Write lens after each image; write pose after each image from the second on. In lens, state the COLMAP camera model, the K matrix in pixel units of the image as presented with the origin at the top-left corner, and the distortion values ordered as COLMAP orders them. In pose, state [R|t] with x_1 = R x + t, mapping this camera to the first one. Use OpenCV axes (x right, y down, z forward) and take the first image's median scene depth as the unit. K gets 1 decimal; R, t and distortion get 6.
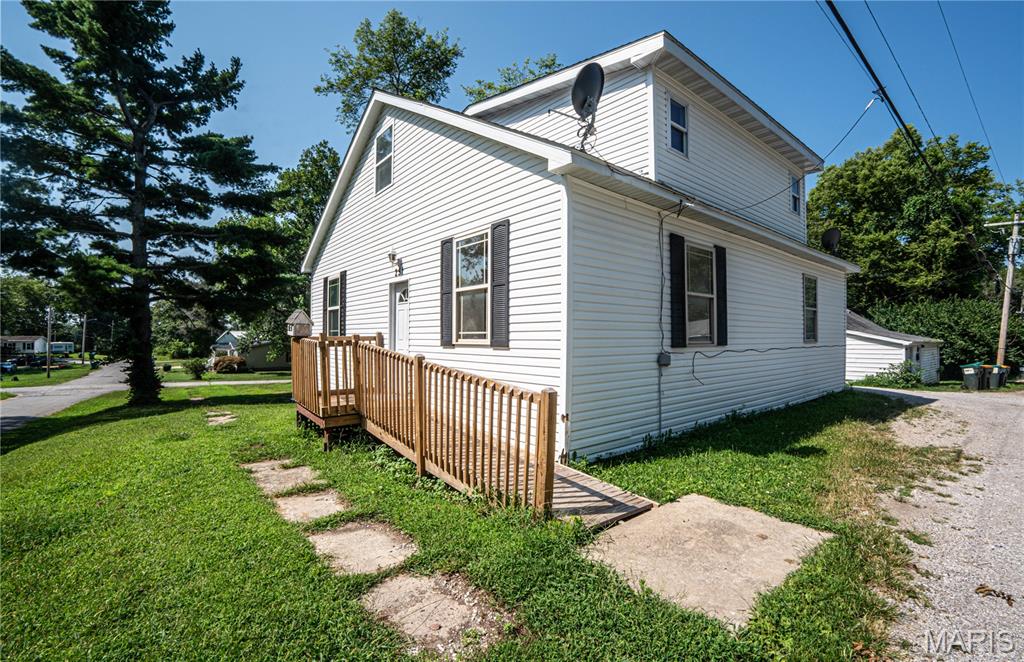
lens RADIAL K [[457.7, 0, 508.2], [0, 457.7, 338.5], [0, 0, 1]] dist [-0.055050, 0.007136]
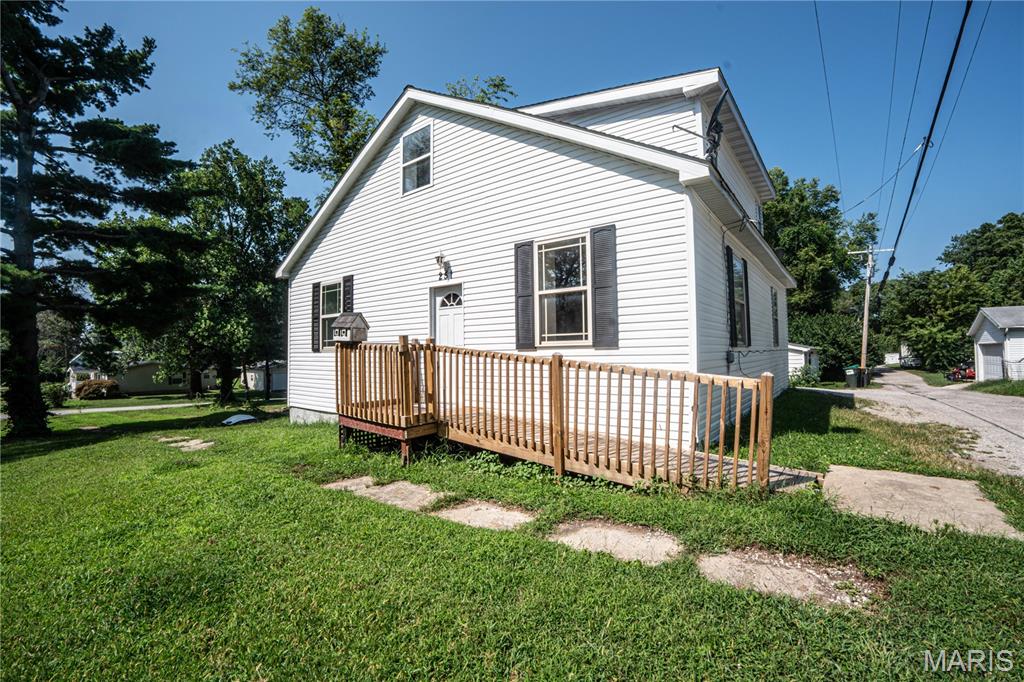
lens RADIAL K [[454.6, 0, 513.0], [0, 454.6, 340.8], [0, 0, 1]] dist [-0.057411, 0.008618]
pose [[0.972861, -0.008694, 0.231227, -0.138170], [0.015915, 0.999442, -0.029382, 0.009579], [-0.230843, 0.032264, 0.972456, 0.016372]]
